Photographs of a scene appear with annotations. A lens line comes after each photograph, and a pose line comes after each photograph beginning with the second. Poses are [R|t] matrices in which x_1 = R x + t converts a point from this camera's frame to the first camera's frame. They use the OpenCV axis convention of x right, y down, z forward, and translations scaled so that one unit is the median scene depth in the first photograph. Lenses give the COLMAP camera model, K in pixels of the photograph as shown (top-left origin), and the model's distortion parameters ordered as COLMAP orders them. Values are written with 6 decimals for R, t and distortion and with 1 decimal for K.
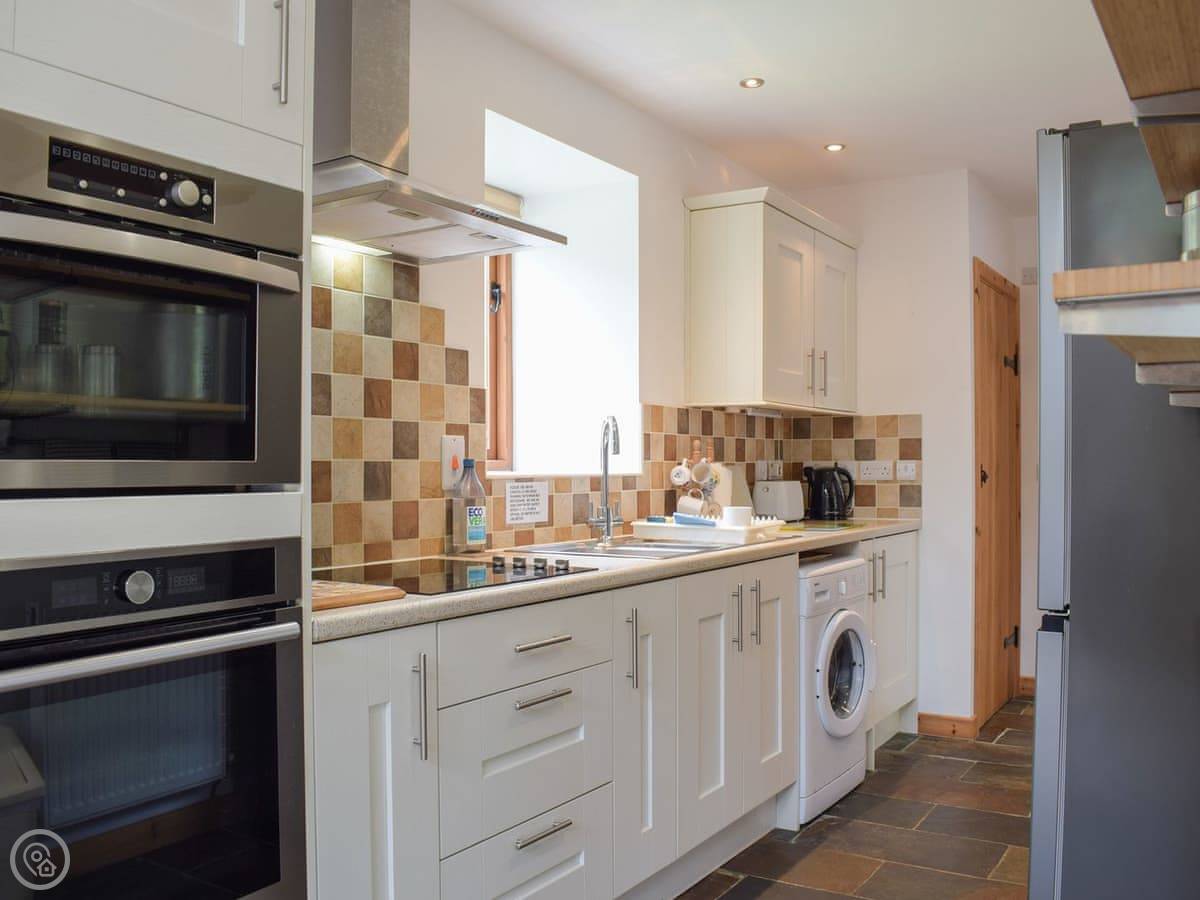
lens RADIAL K [[1091.2, 0, 583.5], [0, 1091.2, 453.7], [0, 0, 1]] dist [-0.094551, 0.015604]
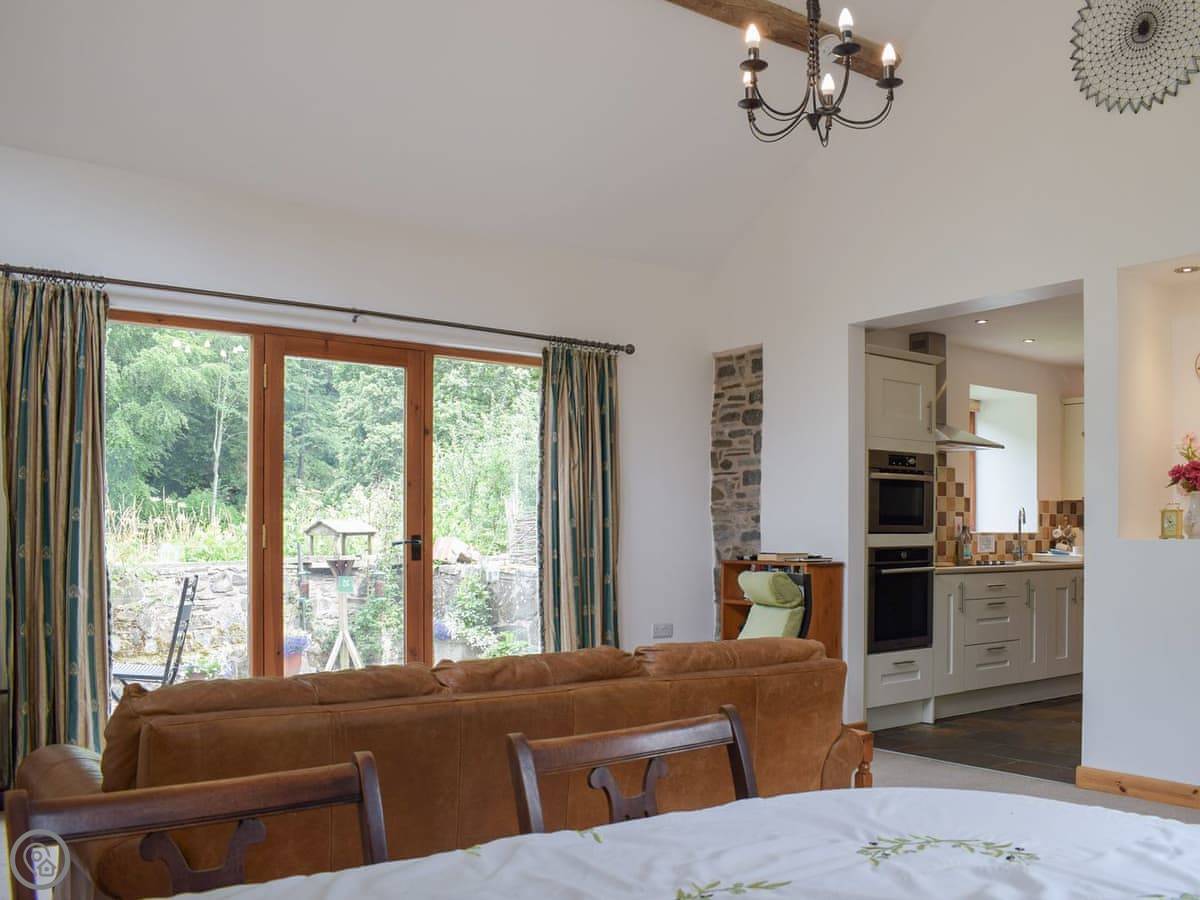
lens RADIAL K [[1089.6, 0, 601.6], [0, 1089.6, 523.5], [0, 0, 1]] dist [-0.115110, 0.004417]
pose [[0.934303, 0.003782, -0.356459, 0.000302], [-0.002095, 0.999985, 0.005118, -0.011175], [0.356473, -0.004035, 0.934297, -1.653377]]
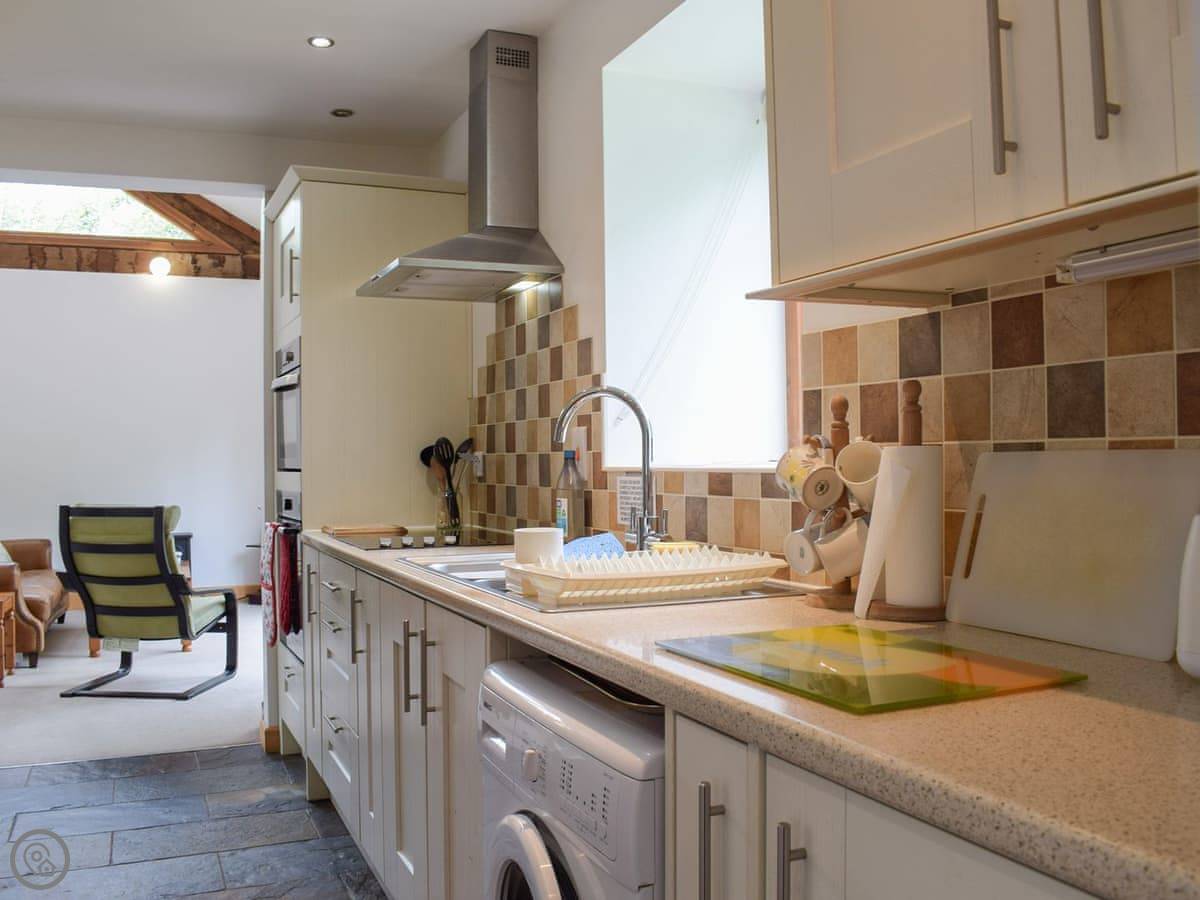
lens RADIAL K [[1091.2, 0, 583.5], [0, 1091.2, 453.7], [0, 0, 1]] dist [-0.094551, 0.015604]
pose [[-0.576257, -0.003345, -0.817261, 0.679908], [0.012877, 0.999830, -0.013172, 0.020656], [0.817167, -0.018114, -0.576117, 1.540746]]
